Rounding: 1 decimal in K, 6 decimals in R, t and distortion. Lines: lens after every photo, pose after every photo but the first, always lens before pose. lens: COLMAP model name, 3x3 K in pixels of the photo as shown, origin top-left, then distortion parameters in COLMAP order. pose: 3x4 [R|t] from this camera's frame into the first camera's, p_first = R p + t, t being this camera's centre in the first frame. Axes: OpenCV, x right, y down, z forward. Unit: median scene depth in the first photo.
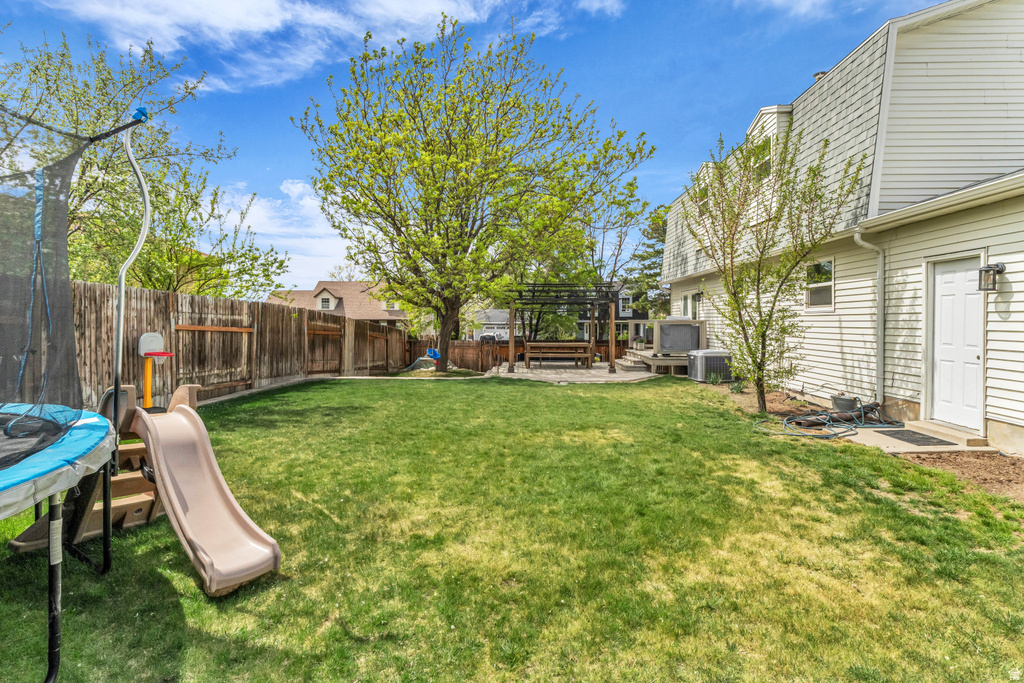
lens RADIAL K [[491.5, 0, 516.6], [0, 491.5, 332.4], [0, 0, 1]] dist [-0.000468, -0.000583]
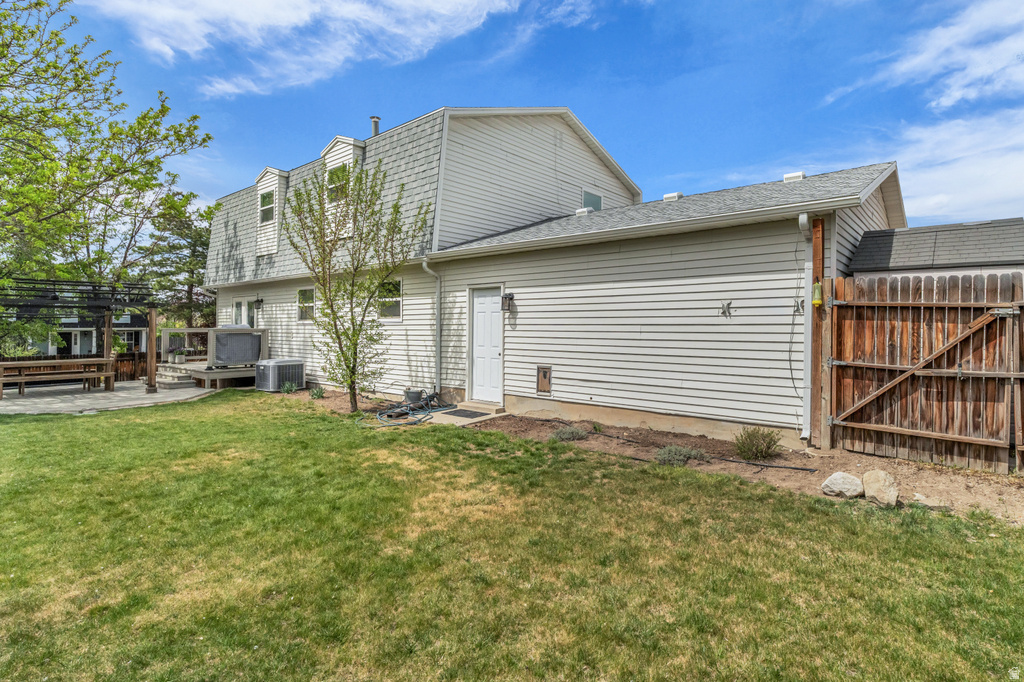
lens RADIAL K [[491.5, 0, 517.7], [0, 491.5, 339.9], [0, 0, 1]] dist [-0.000468, -0.000583]
pose [[0.645335, -0.021977, 0.763584, -0.146586], [0.021985, 0.999706, 0.010194, -0.006215], [-0.763583, 0.010209, 0.645628, -0.015125]]
